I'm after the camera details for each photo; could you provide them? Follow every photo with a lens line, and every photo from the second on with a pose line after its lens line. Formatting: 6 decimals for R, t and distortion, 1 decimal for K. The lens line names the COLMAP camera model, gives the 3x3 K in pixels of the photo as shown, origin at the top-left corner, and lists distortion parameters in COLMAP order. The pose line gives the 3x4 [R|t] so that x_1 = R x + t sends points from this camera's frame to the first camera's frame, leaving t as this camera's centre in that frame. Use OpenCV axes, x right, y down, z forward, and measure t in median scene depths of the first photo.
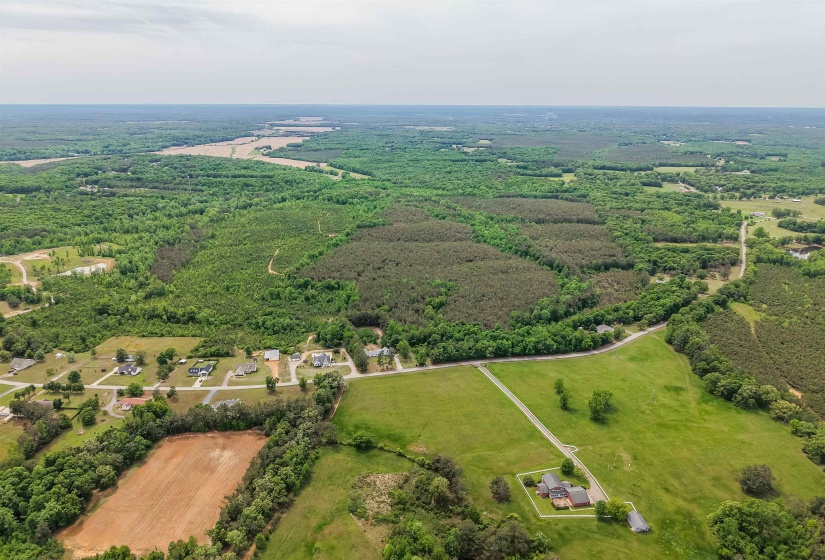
lens RADIAL K [[552.2, 0, 416.3], [0, 552.2, 299.2], [0, 0, 1]] dist [0.026726, -0.029265]
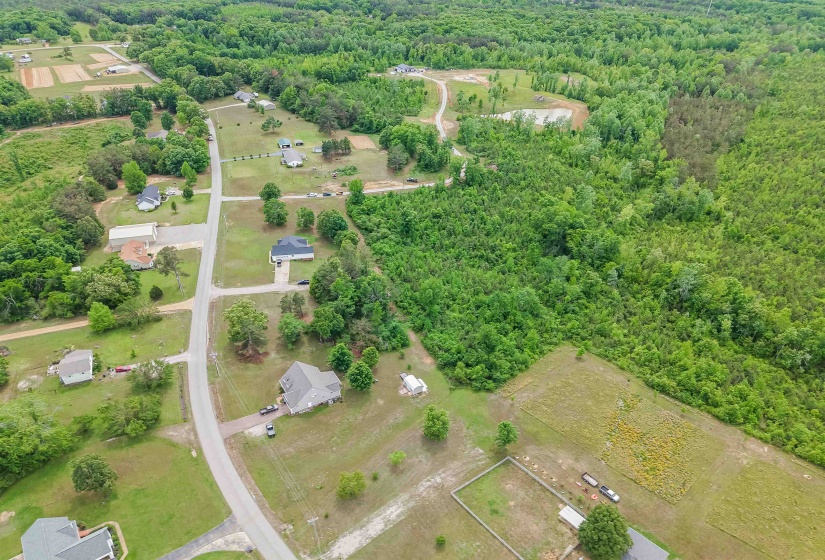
lens RADIAL K [[552.2, 0, 416.3], [0, 552.2, 299.2], [0, 0, 1]] dist [0.026726, -0.029265]
pose [[0.738884, 0.370416, -0.562887, -0.408751], [-0.231699, 0.924080, 0.303960, -0.033098], [0.632744, -0.094170, 0.768613, 0.648685]]
